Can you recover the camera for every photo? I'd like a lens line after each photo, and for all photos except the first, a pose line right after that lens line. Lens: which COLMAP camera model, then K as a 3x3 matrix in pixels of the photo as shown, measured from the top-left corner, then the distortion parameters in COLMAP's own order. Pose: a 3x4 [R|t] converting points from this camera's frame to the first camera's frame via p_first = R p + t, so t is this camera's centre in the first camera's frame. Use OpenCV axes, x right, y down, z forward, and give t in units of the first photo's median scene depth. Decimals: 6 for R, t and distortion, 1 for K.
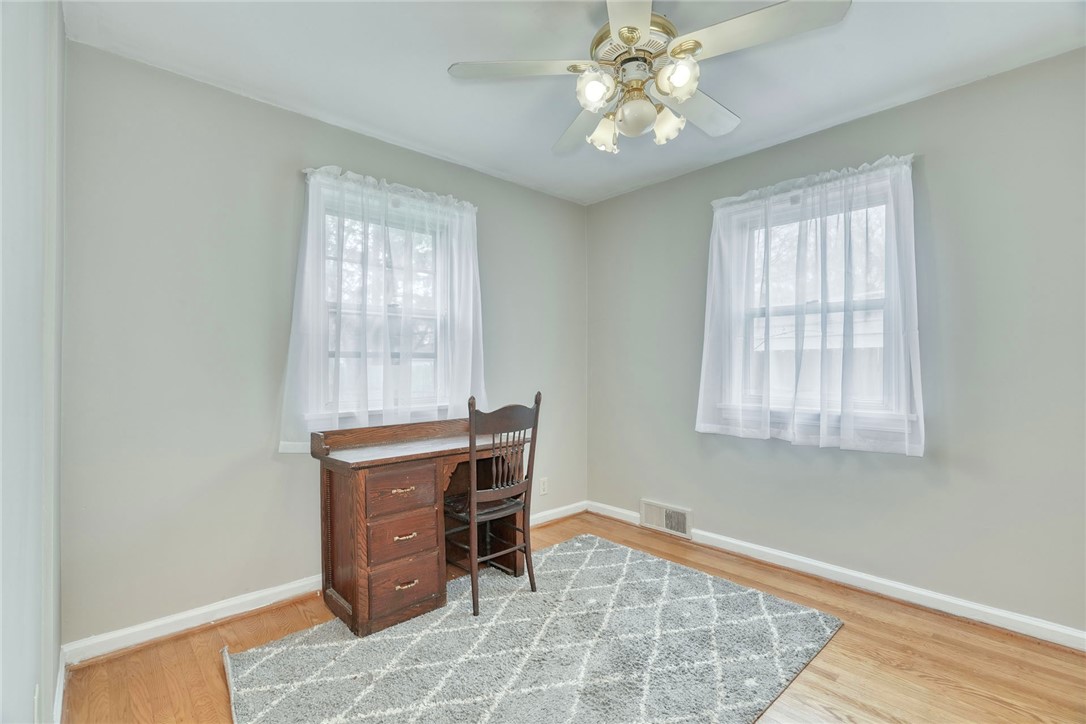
lens RADIAL K [[493.1, 0, 539.6], [0, 493.1, 361.4], [0, 0, 1]] dist [-0.002478, 0.000020]
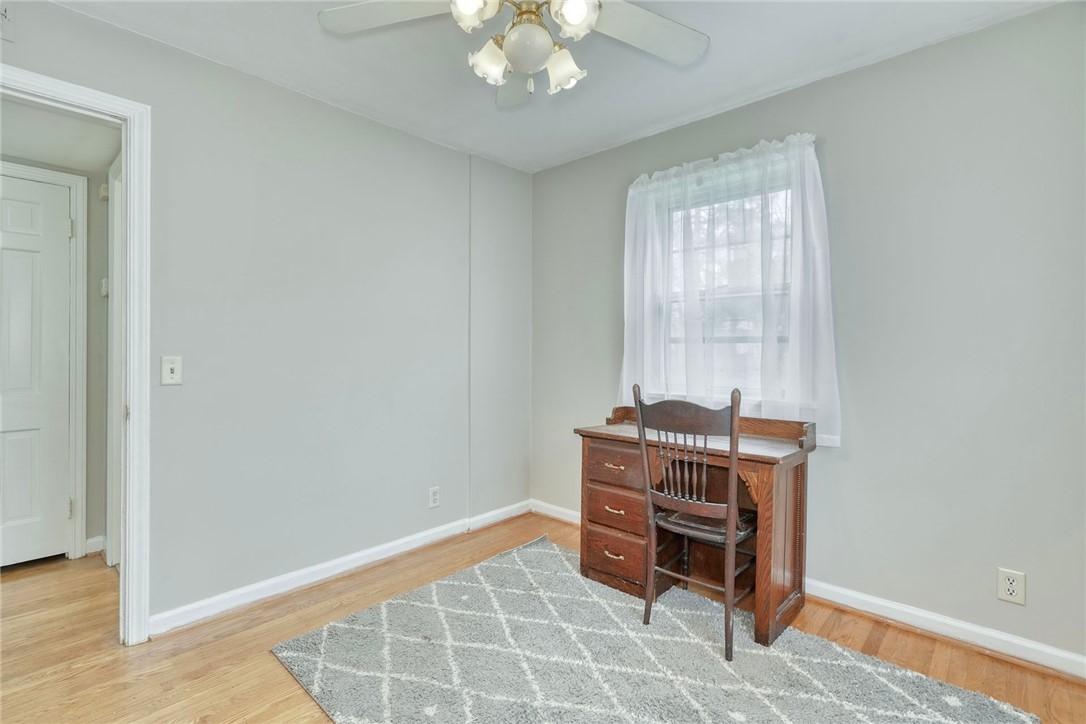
lens RADIAL K [[512.7, 0, 542.7], [0, 512.7, 350.7], [0, 0, 1]] dist [0.002927, 0.000128]
pose [[0.071727, 0.003000, -0.997420, 0.824068], [0.002537, 0.999992, 0.003190, 0.004200], [0.997421, -0.002759, 0.071719, 0.758155]]
